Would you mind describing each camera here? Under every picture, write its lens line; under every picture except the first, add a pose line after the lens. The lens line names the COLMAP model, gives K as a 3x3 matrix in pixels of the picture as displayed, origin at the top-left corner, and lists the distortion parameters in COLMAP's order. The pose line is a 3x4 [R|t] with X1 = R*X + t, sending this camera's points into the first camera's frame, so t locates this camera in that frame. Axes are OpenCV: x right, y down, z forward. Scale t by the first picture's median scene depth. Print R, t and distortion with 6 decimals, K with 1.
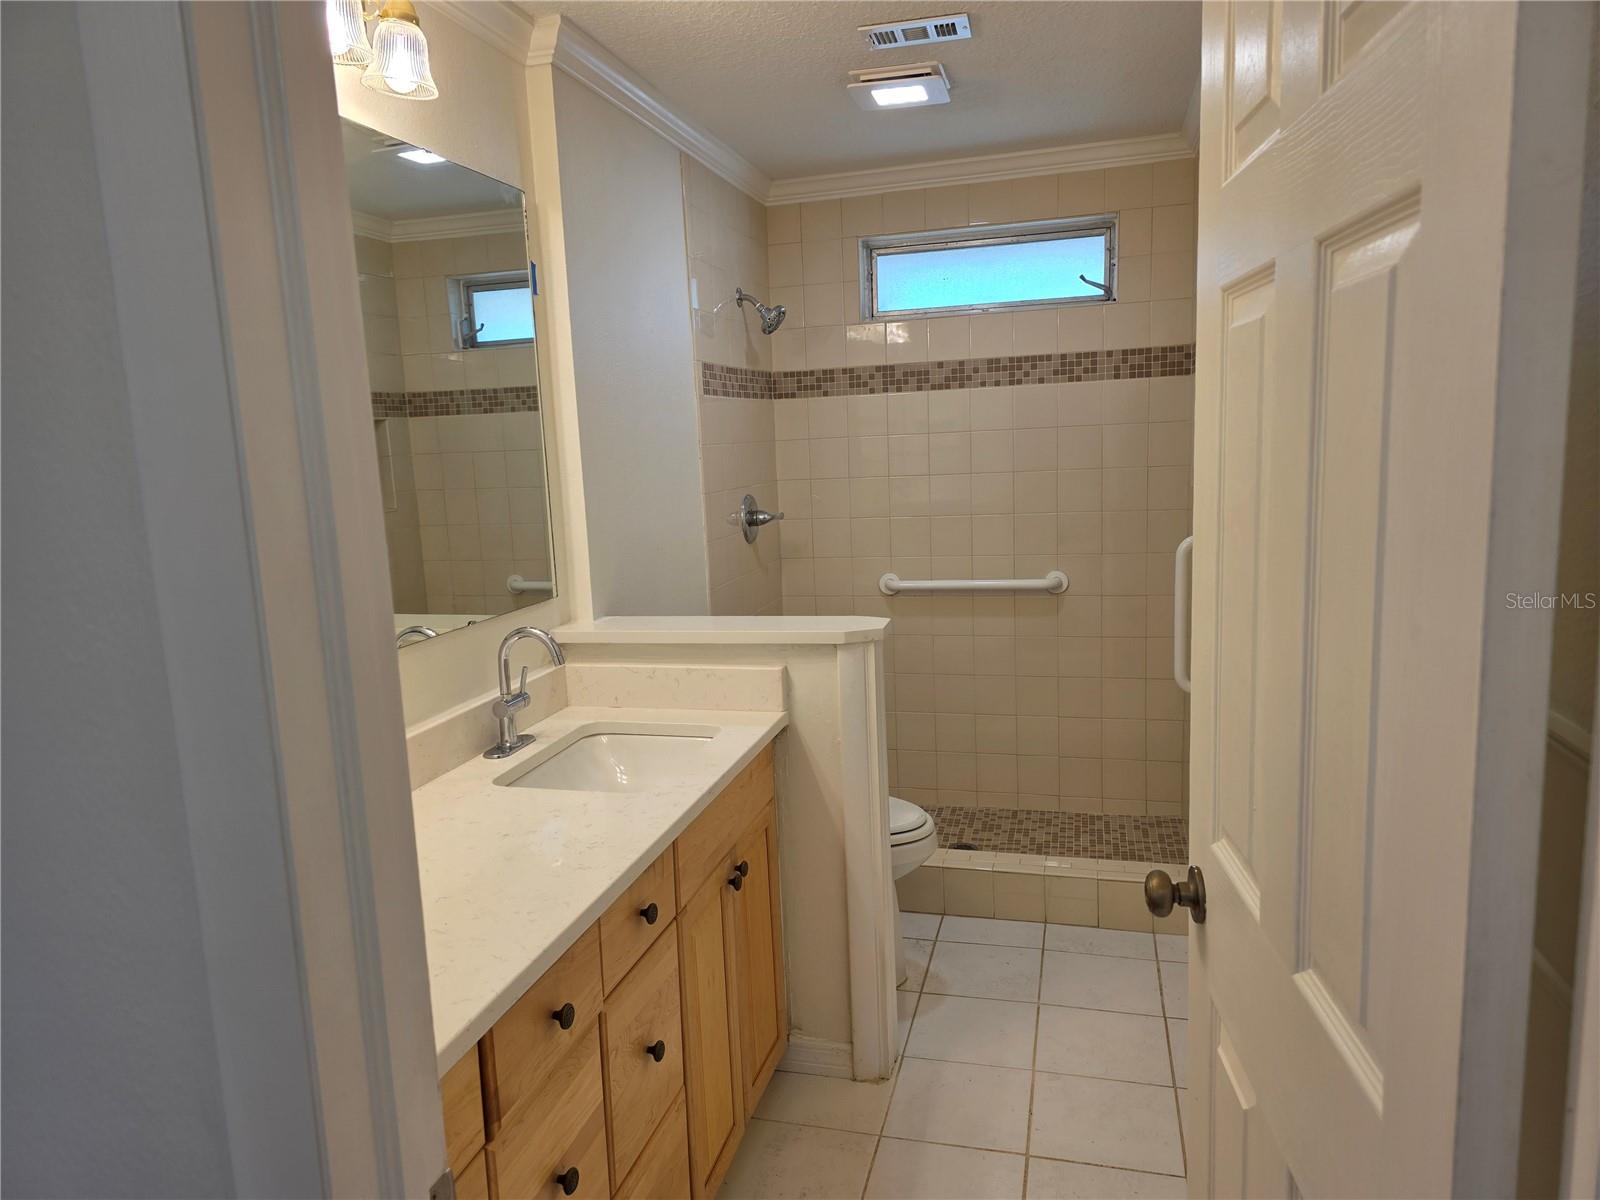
lens RADIAL K [[1069.6, 0, 774.7], [0, 1069.6, 610.9], [0, 0, 1]] dist [0.086204, -0.096240]
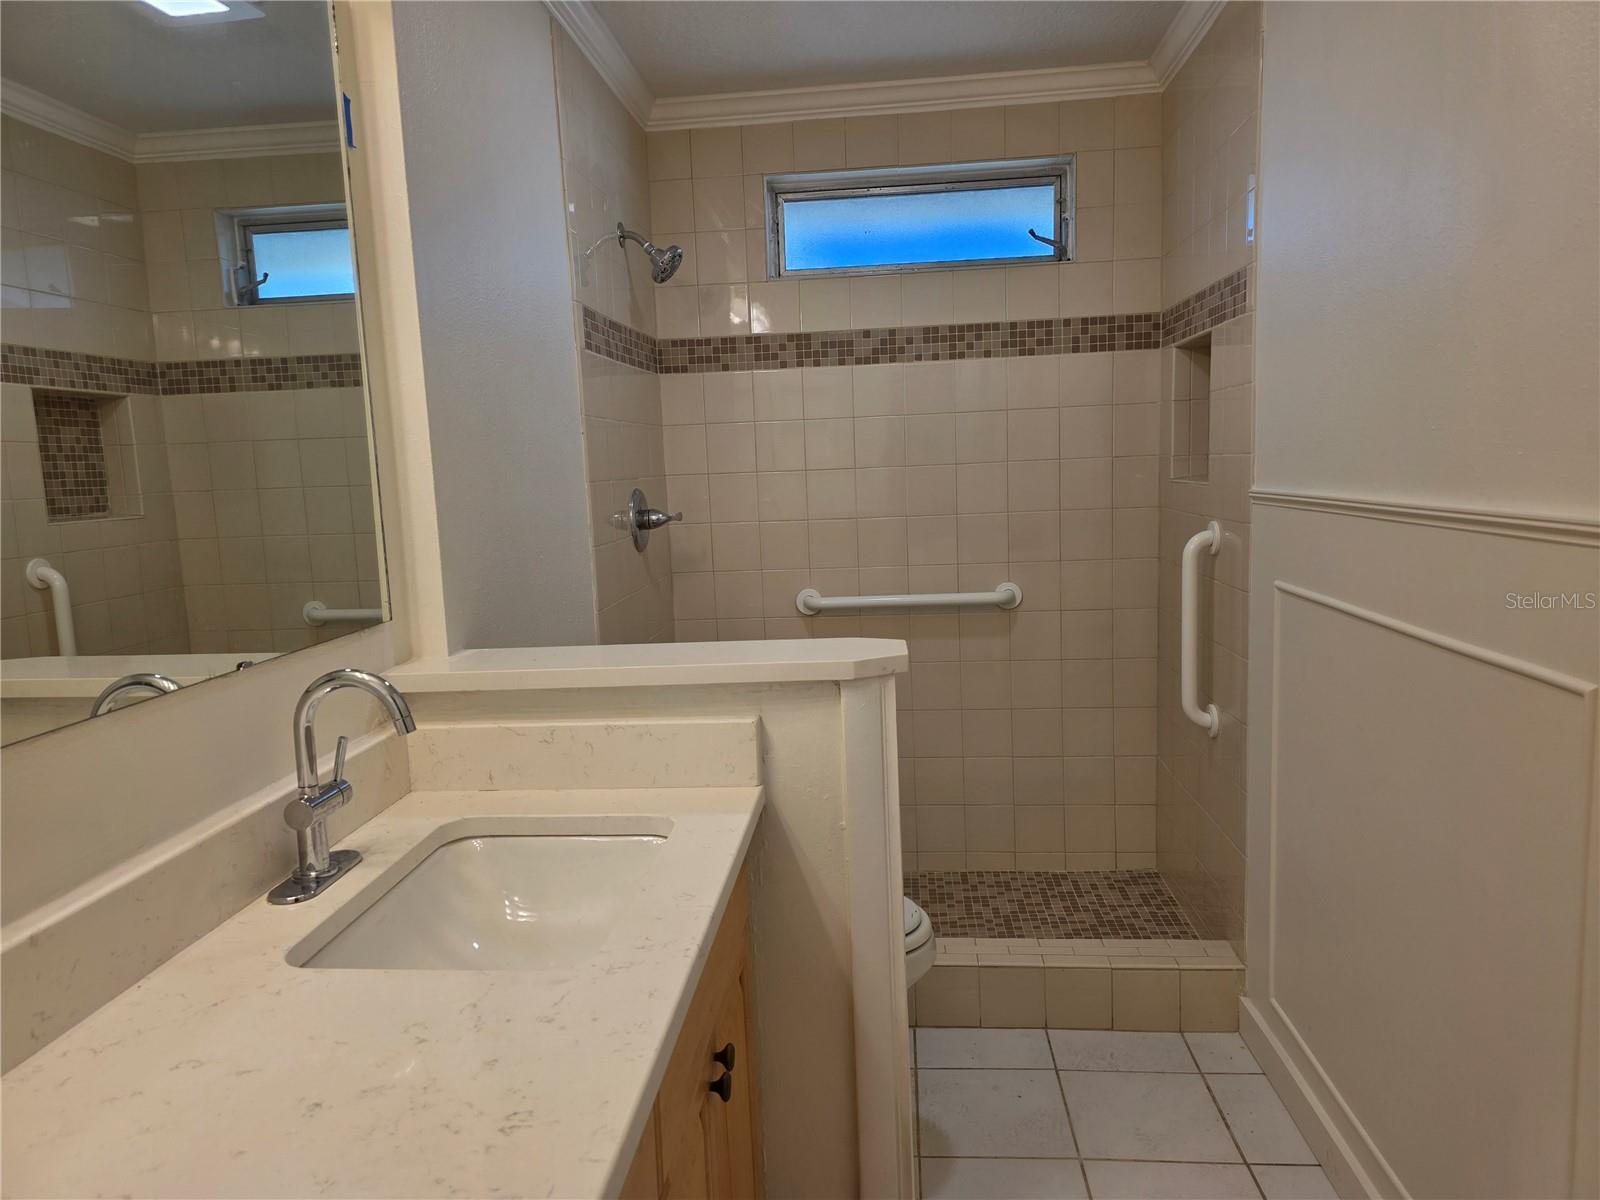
lens RADIAL K [[1068.6, 0, 790.0], [0, 1068.6, 602.0], [0, 0, 1]] dist [0.052777, -0.043502]
pose [[0.983125, -0.019535, 0.181891, -0.057789], [0.026368, 0.999032, -0.035223, 0.003140], [-0.181027, 0.039425, 0.982688, 0.220926]]
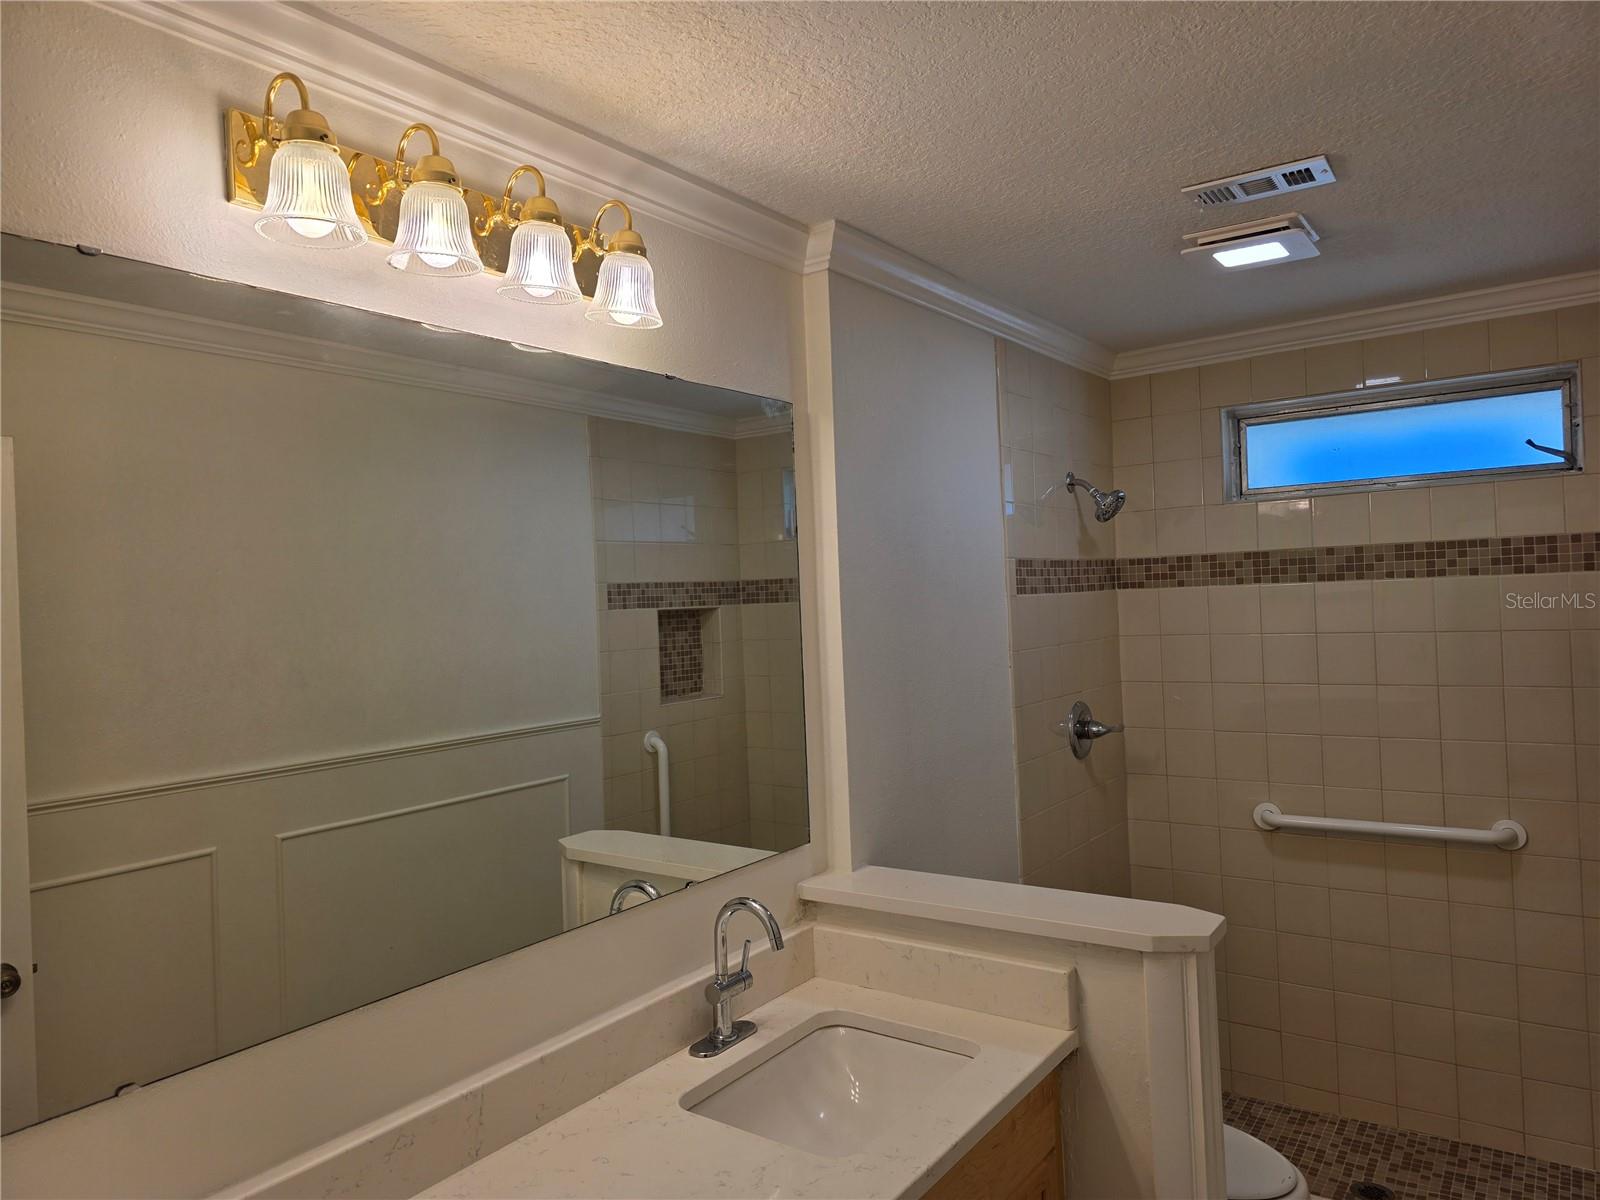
lens RADIAL K [[1068.6, 0, 790.0], [0, 1068.6, 602.0], [0, 0, 1]] dist [0.052777, -0.043502]
pose [[0.938808, 0.005941, -0.344390, 0.053404], [-0.055269, 0.989494, -0.133595, -0.060333], [0.339978, 0.144455, 0.929273, 0.109452]]
